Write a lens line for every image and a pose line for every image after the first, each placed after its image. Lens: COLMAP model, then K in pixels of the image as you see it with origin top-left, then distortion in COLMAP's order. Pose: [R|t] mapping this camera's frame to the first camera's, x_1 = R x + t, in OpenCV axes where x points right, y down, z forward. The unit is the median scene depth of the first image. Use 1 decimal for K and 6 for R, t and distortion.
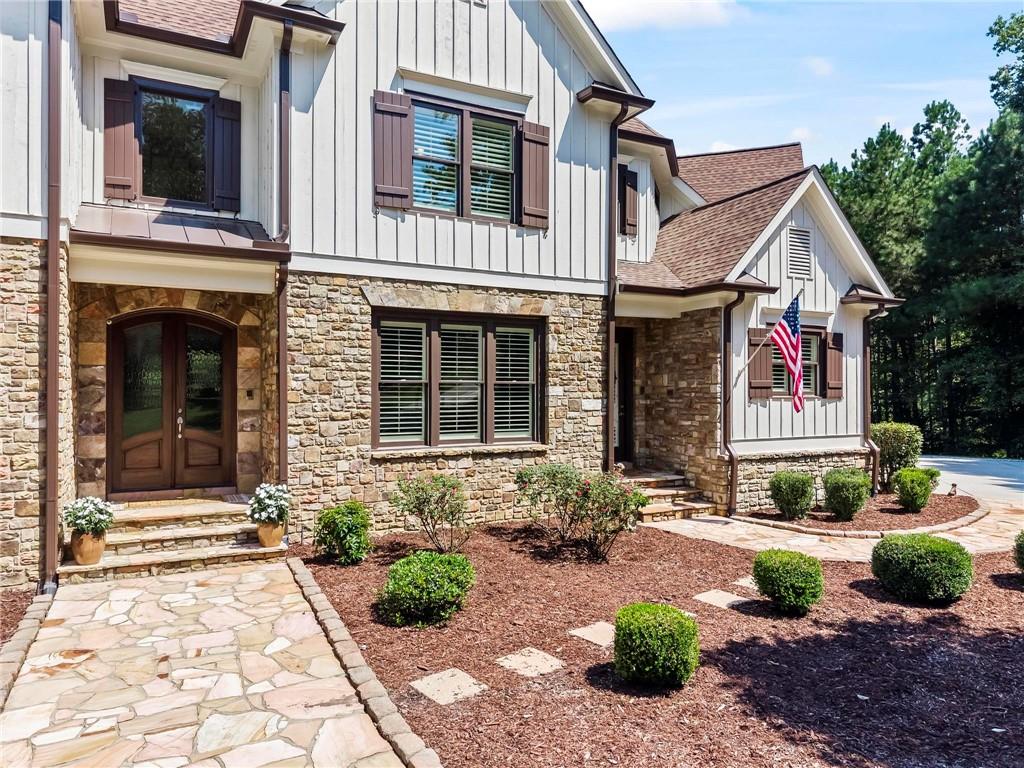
lens RADIAL K [[699.9, 0, 511.5], [0, 699.9, 394.0], [0, 0, 1]] dist [0.011344, -0.008922]
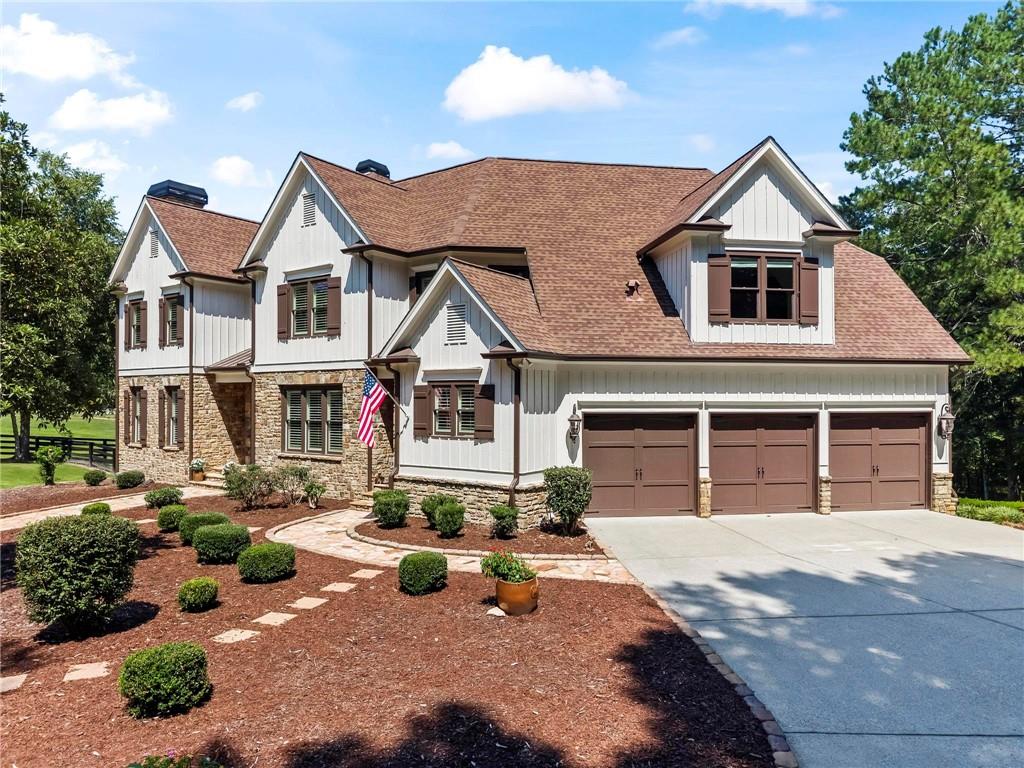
lens RADIAL K [[699.9, 0, 512.9], [0, 699.9, 384.7], [0, 0, 1]] dist [0.011344, -0.008922]
pose [[0.450567, -0.018930, -0.892542, 1.841809], [-0.000926, 0.999765, -0.021672, -0.072516], [0.892742, 0.010591, 0.450443, 0.603462]]
